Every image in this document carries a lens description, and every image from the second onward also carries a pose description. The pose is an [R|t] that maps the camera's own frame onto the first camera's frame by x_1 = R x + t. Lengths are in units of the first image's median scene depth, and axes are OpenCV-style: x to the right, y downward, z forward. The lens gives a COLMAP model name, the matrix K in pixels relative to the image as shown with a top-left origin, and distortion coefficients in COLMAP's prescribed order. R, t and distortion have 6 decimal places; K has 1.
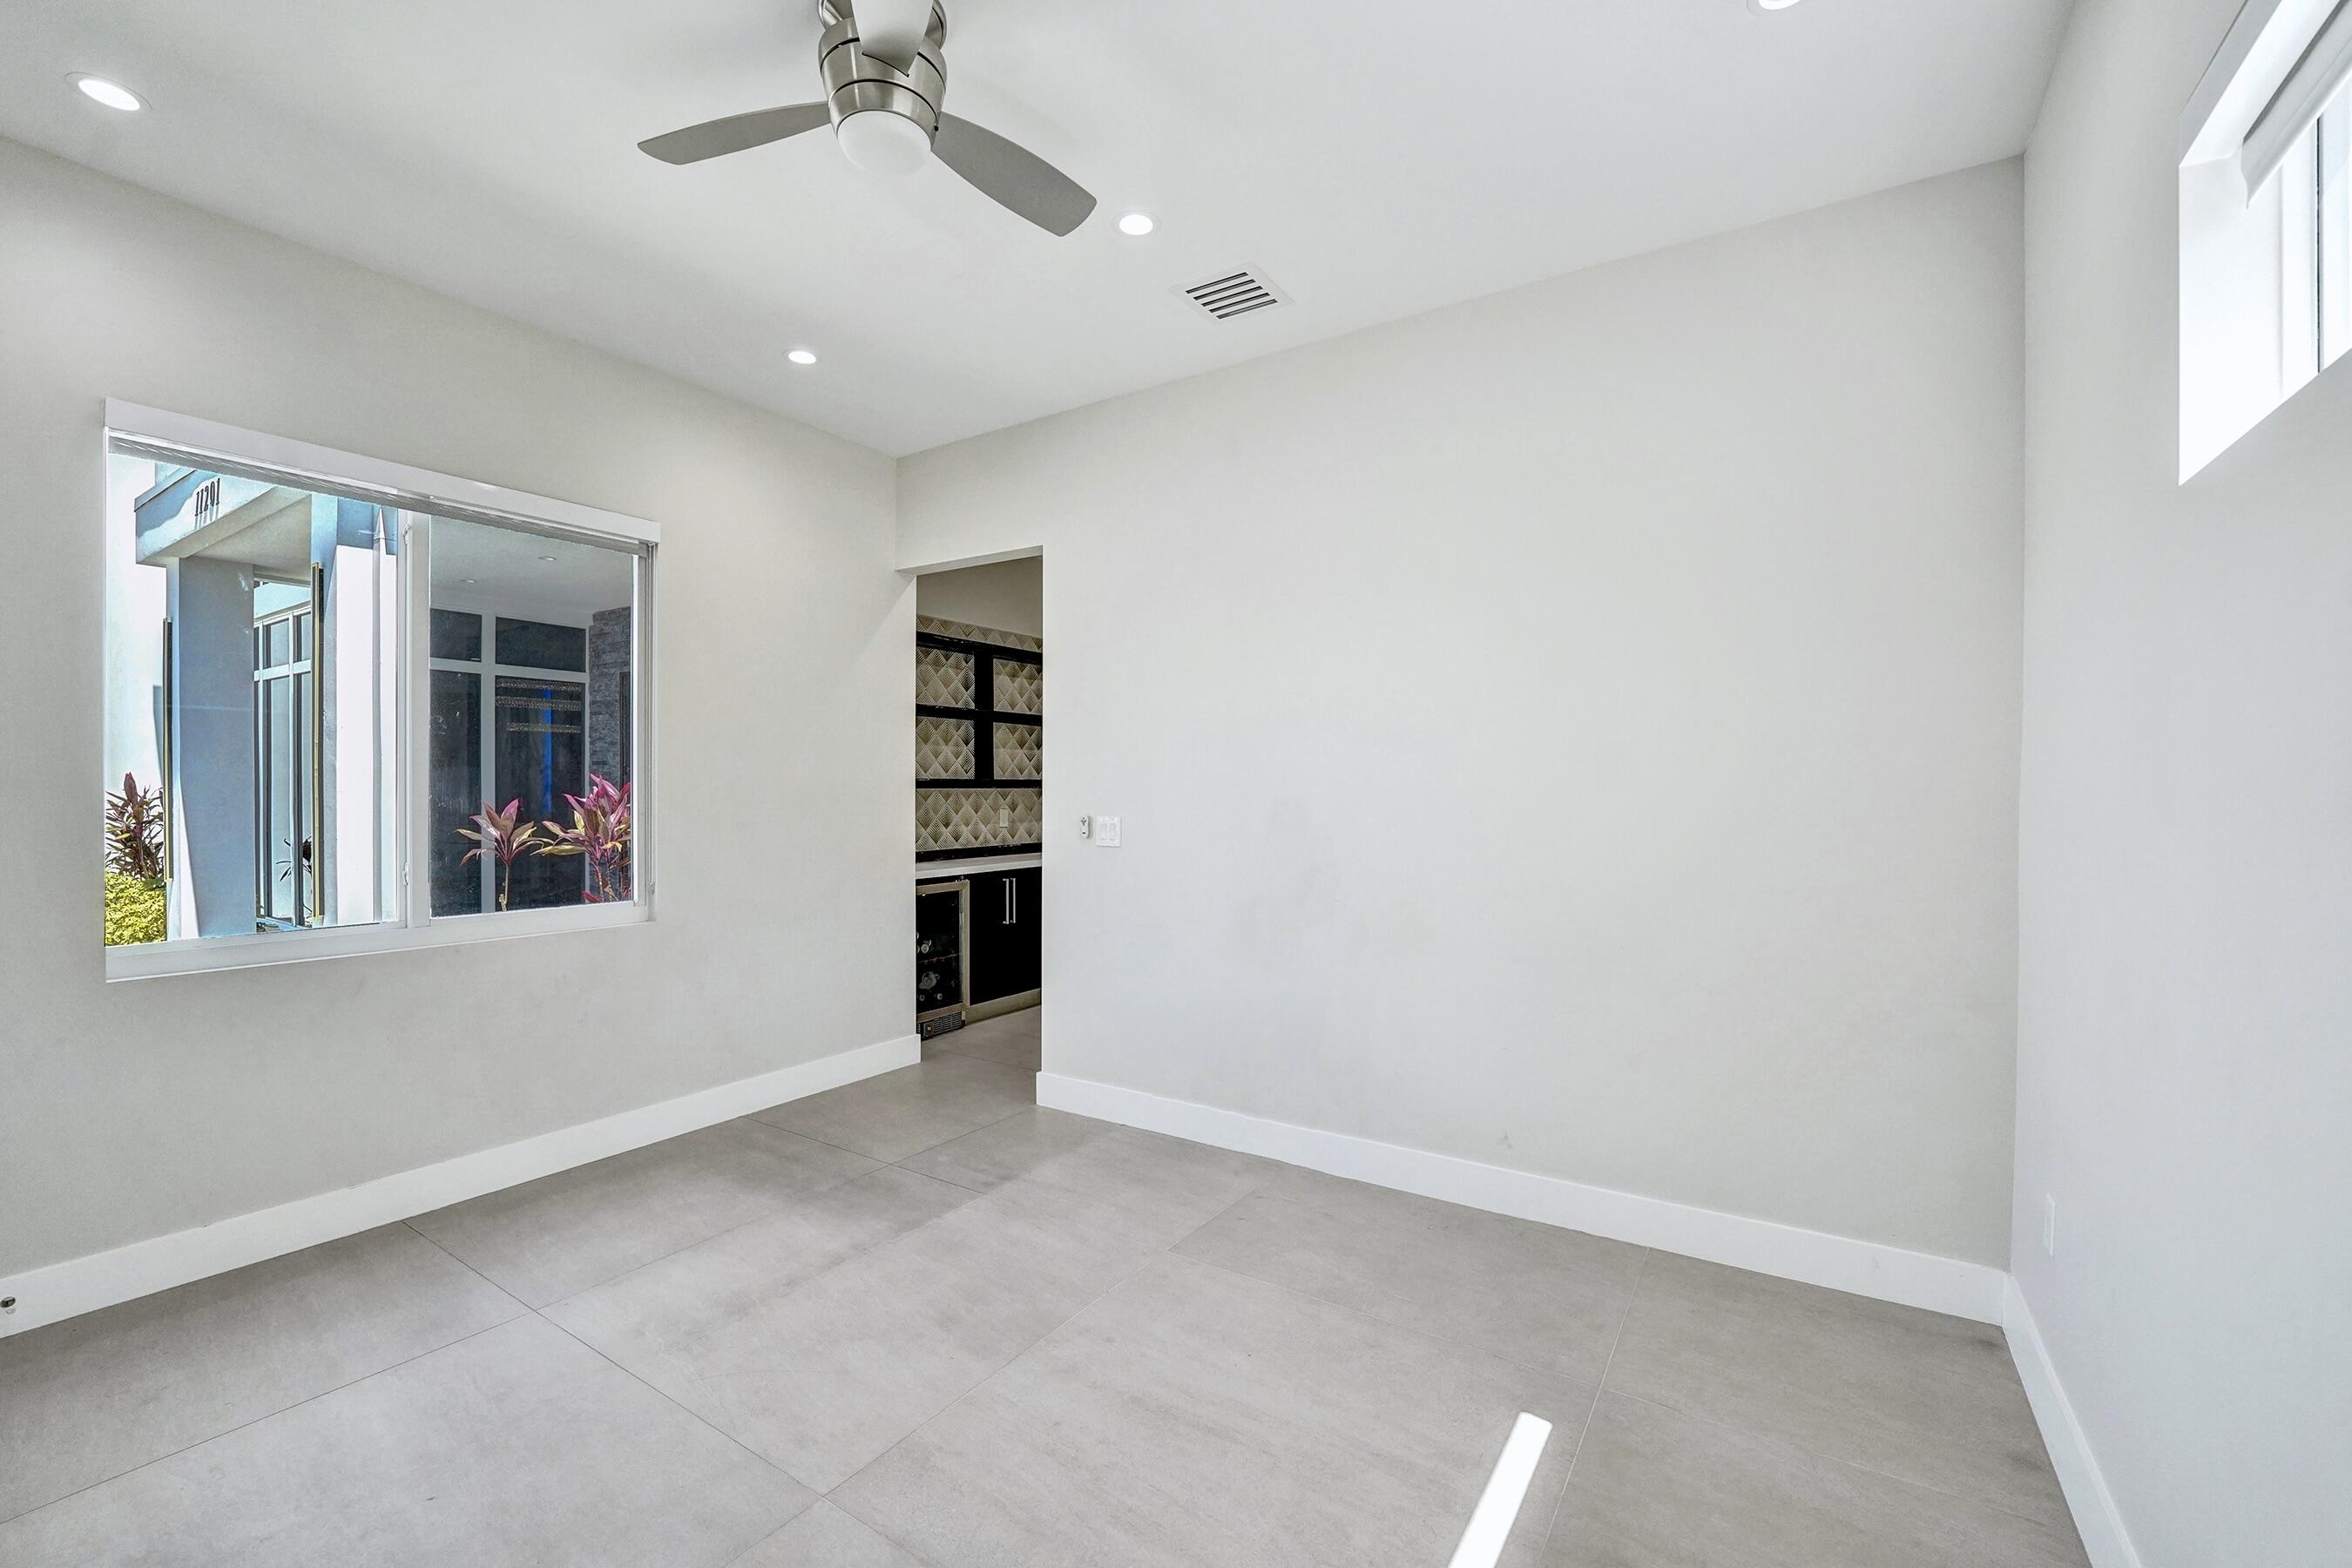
lens RADIAL K [[972.5, 0, 1173.4], [0, 972.5, 800.9], [0, 0, 1]] dist [-0.000246, 0.000058]
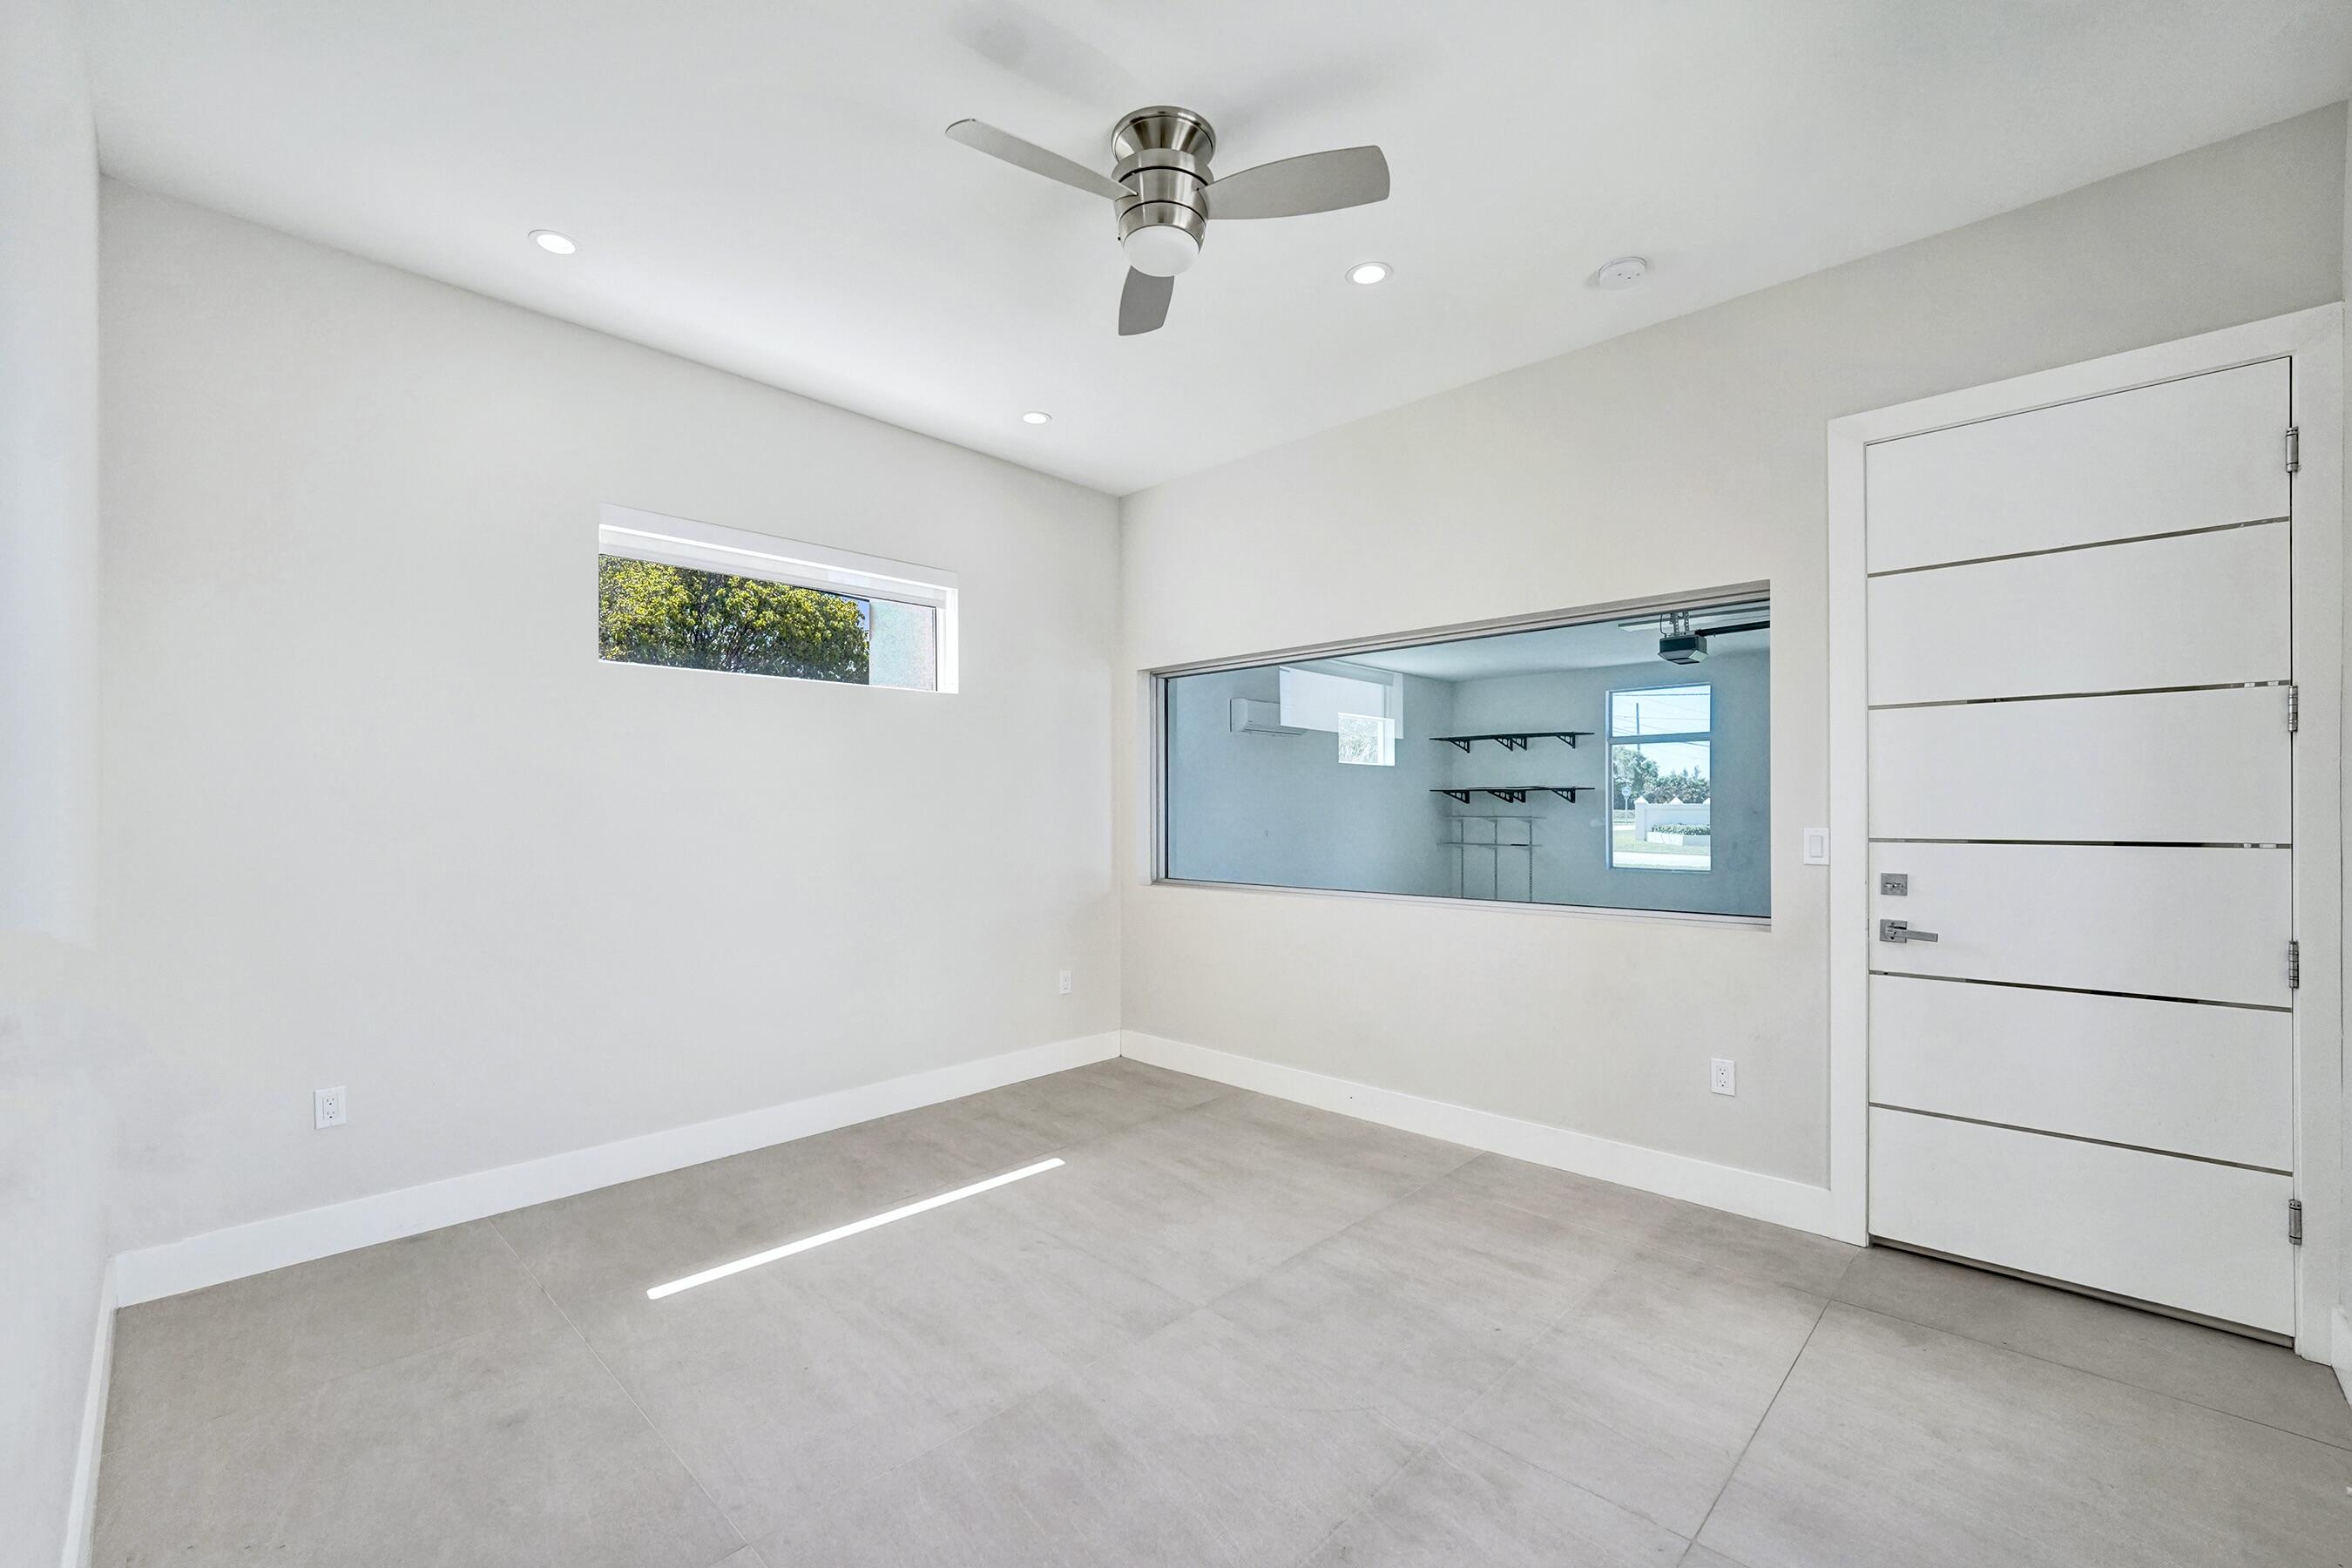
lens RADIAL K [[972.5, 0, 1173.4], [0, 972.5, 800.9], [0, 0, 1]] dist [-0.000246, 0.000058]
pose [[-0.983137, 0.003838, 0.182831, -0.467475], [0.001768, 0.999933, -0.011481, 0.015038], [-0.182863, -0.010964, -0.983077, 1.918004]]
